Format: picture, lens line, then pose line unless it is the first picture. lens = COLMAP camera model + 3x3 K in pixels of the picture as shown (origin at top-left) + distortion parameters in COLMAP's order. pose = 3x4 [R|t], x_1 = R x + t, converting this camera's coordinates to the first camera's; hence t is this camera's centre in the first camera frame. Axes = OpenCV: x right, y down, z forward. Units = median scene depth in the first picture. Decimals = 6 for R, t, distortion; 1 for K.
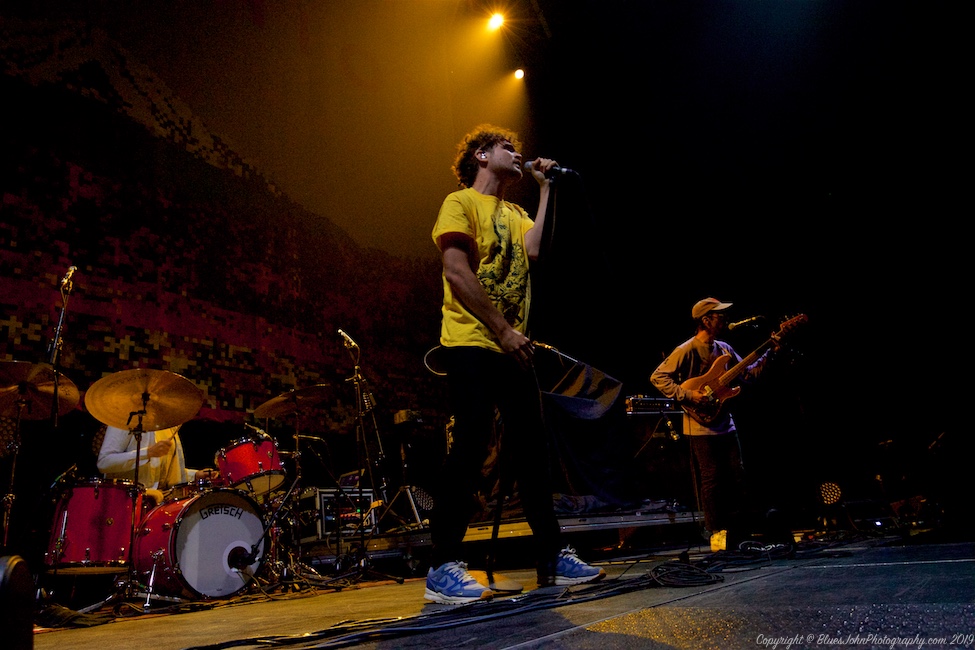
lens RADIAL K [[718.9, 0, 486.9], [0, 718.9, 325.6], [0, 0, 1]] dist [-0.006985, -0.001329]
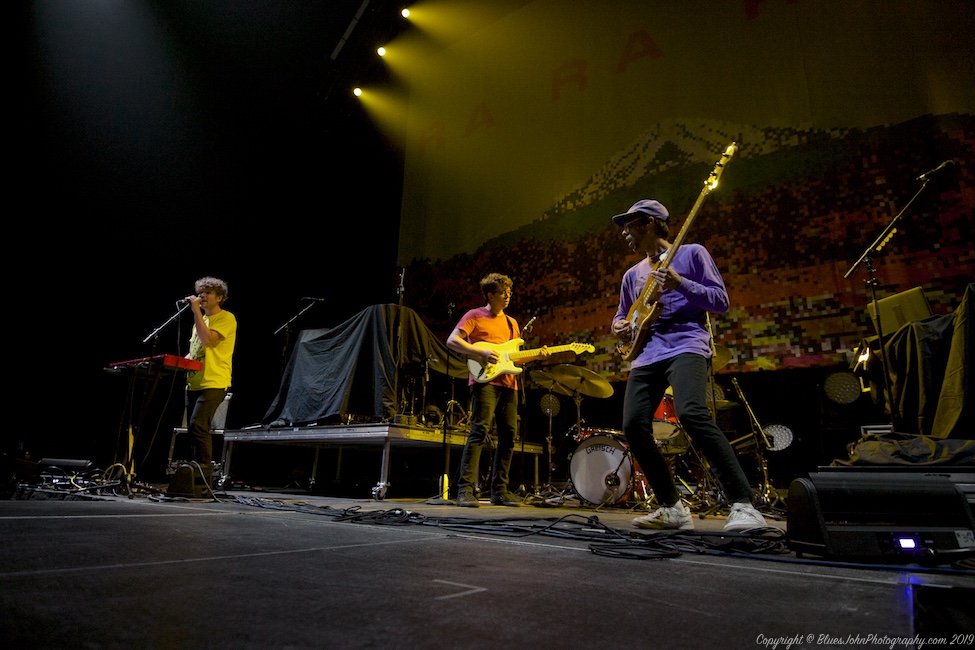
lens RADIAL K [[569.1, 0, 486.6], [0, 569.1, 324.6], [0, 0, 1]] dist [-0.004098, -0.000612]
pose [[-0.017867, -0.177503, -0.983958, 0.532475], [0.258023, 0.949962, -0.176056, 0.096279], [0.965973, -0.257030, 0.028827, 0.486729]]
